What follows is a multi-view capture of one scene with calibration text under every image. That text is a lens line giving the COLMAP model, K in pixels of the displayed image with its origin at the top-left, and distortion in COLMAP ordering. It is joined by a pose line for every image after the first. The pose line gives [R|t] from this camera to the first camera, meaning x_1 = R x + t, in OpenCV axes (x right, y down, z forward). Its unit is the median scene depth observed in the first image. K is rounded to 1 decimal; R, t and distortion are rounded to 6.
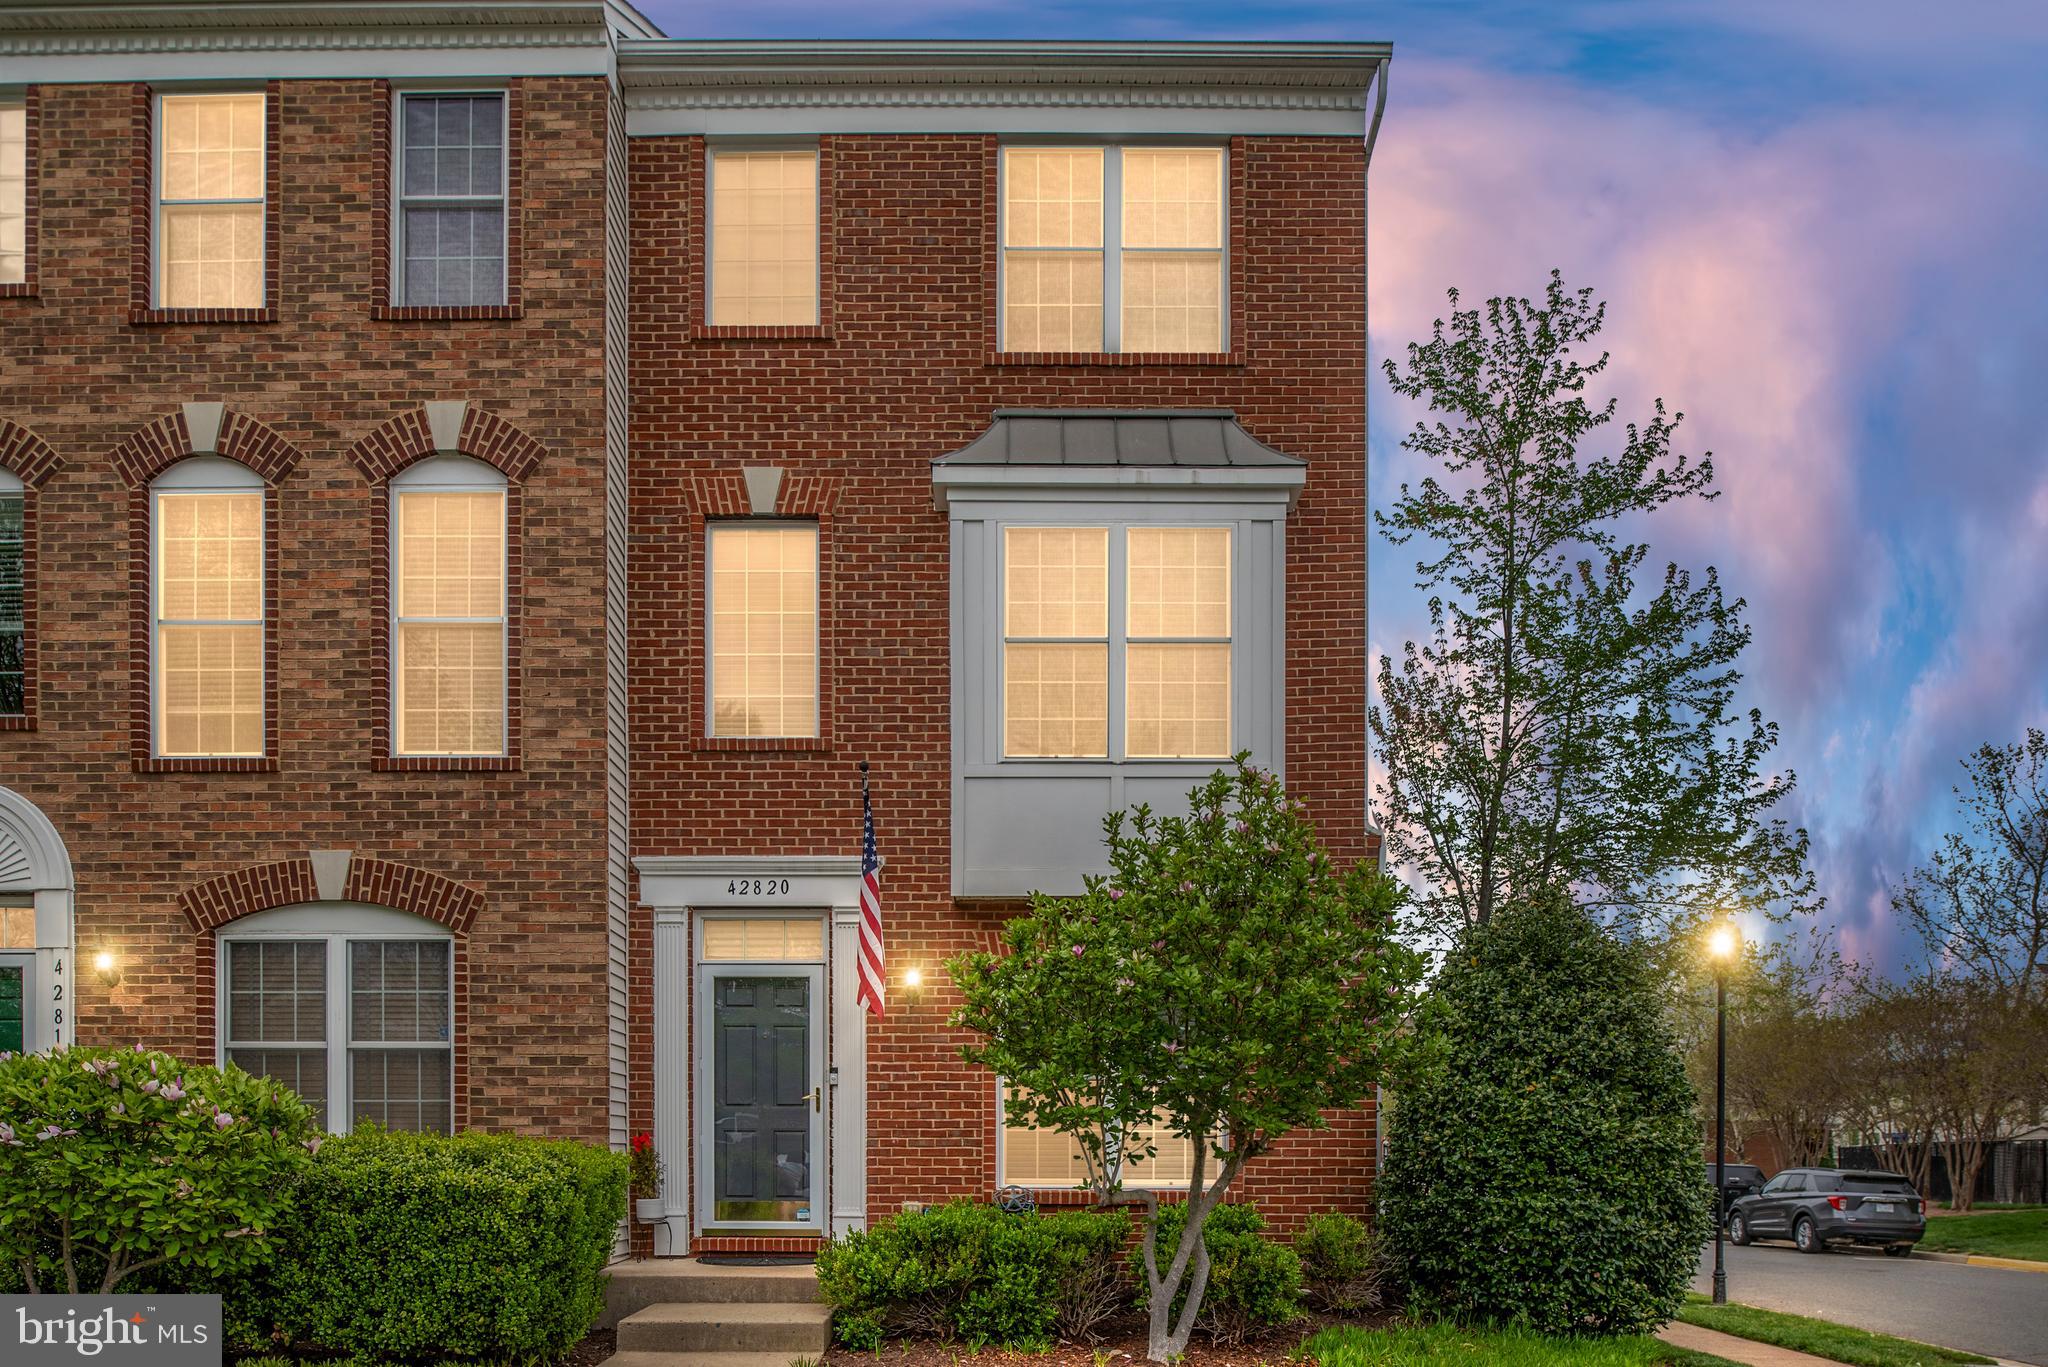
lens RADIAL K [[1459.3, 0, 1024.2], [0, 1459.3, 828.1], [0, 0, 1]] dist [-0.028561, -0.003973]
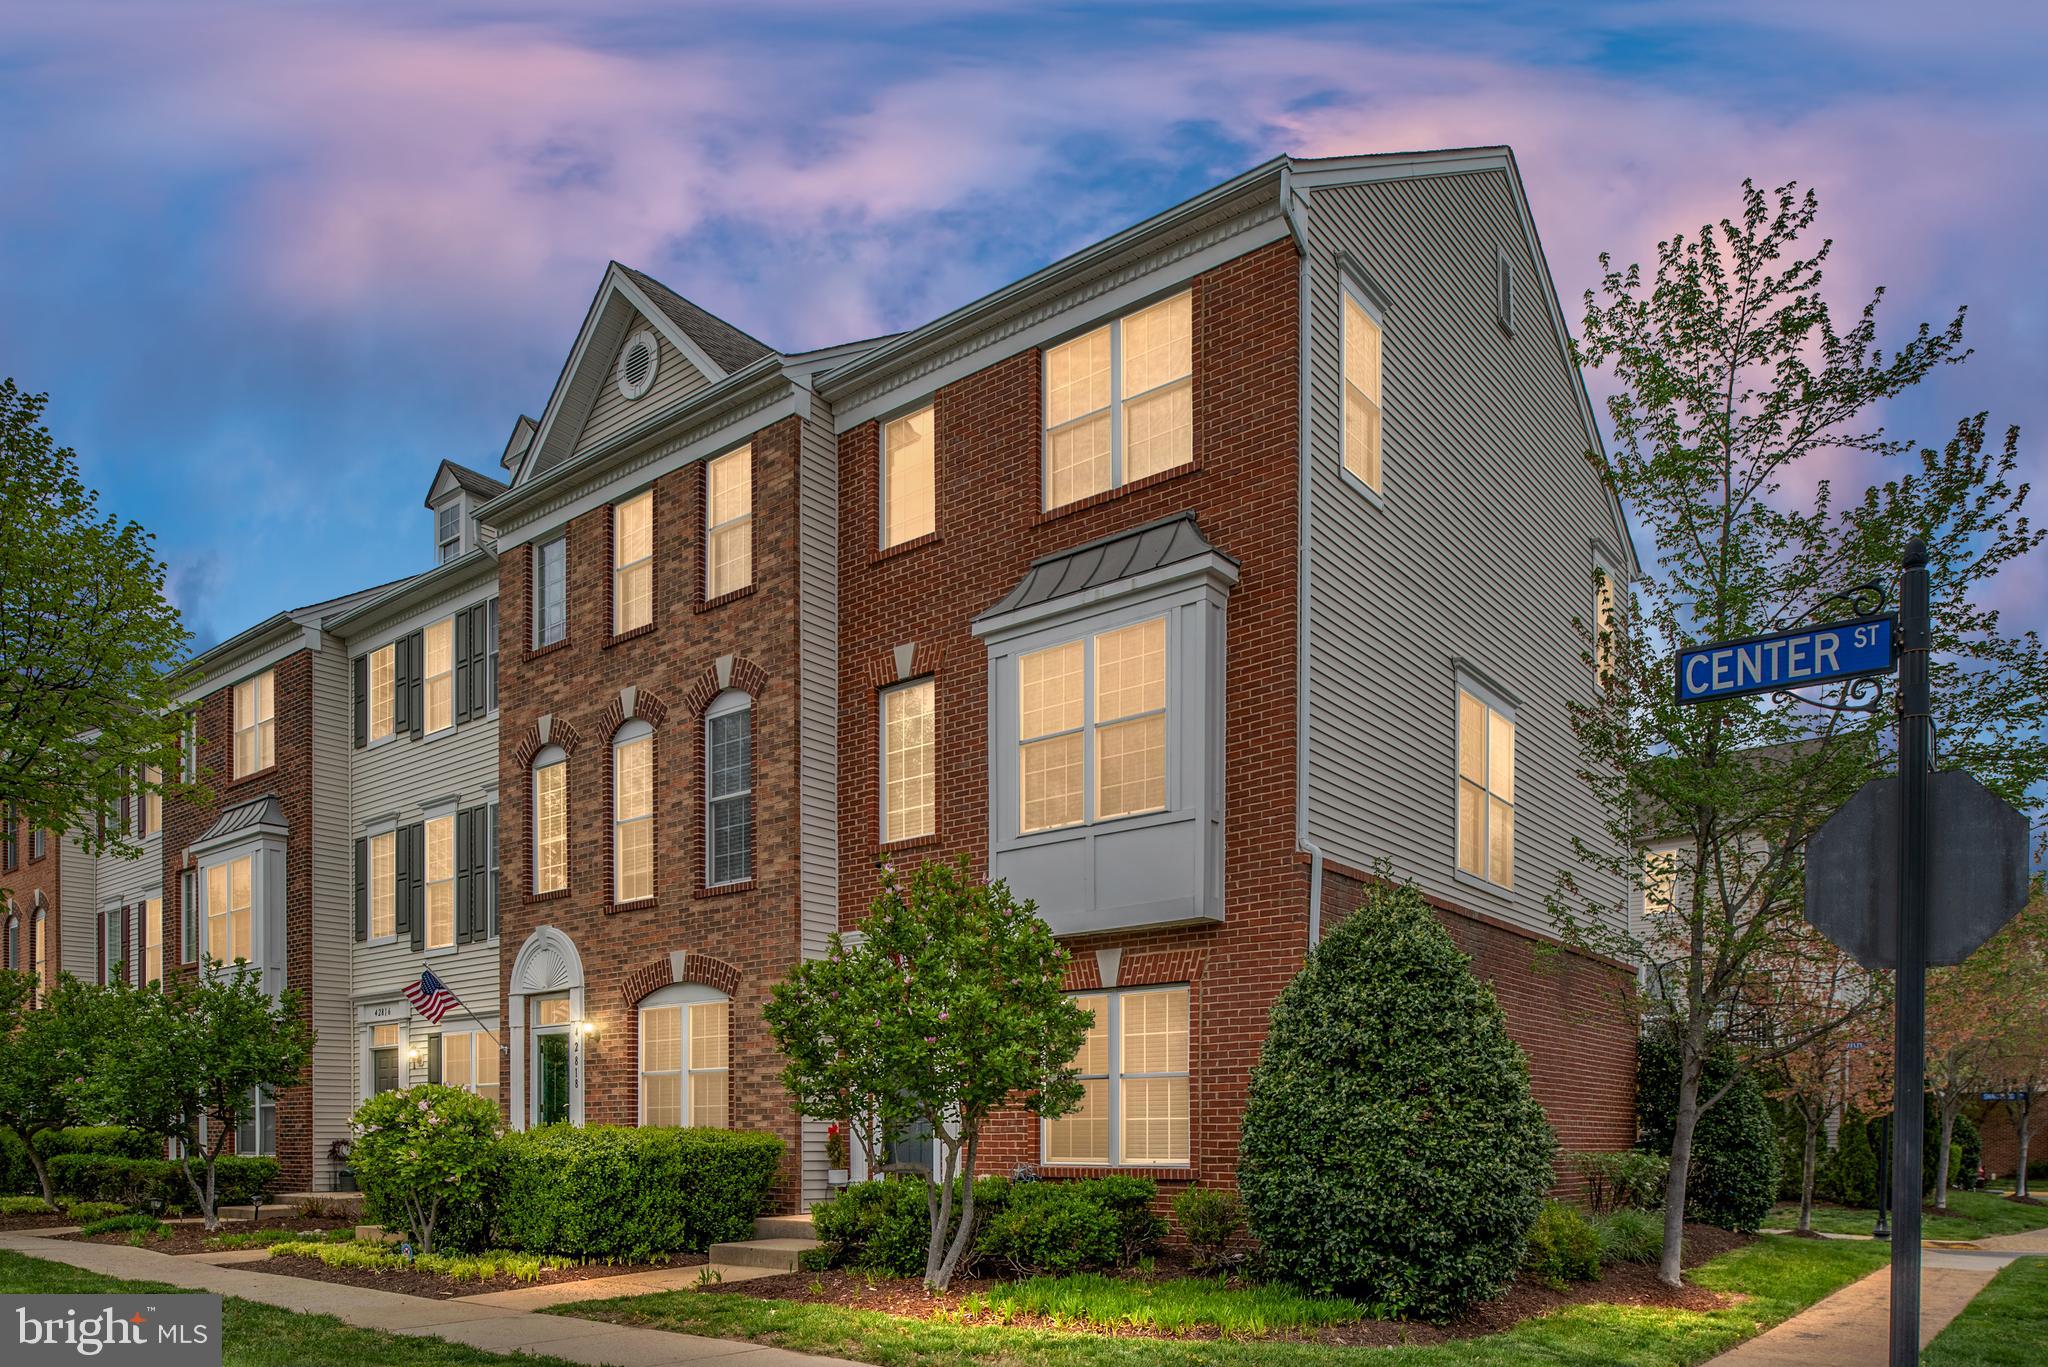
lens RADIAL K [[1447.9, 0, 1024.0], [0, 1447.9, 683.5], [0, 0, 1]] dist [-0.042930, -0.001338]
pose [[0.761770, -0.198263, -0.616765, 0.818618], [0.144090, 0.980026, -0.137069, -0.001269], [0.631621, 0.015545, 0.775121, -0.019346]]
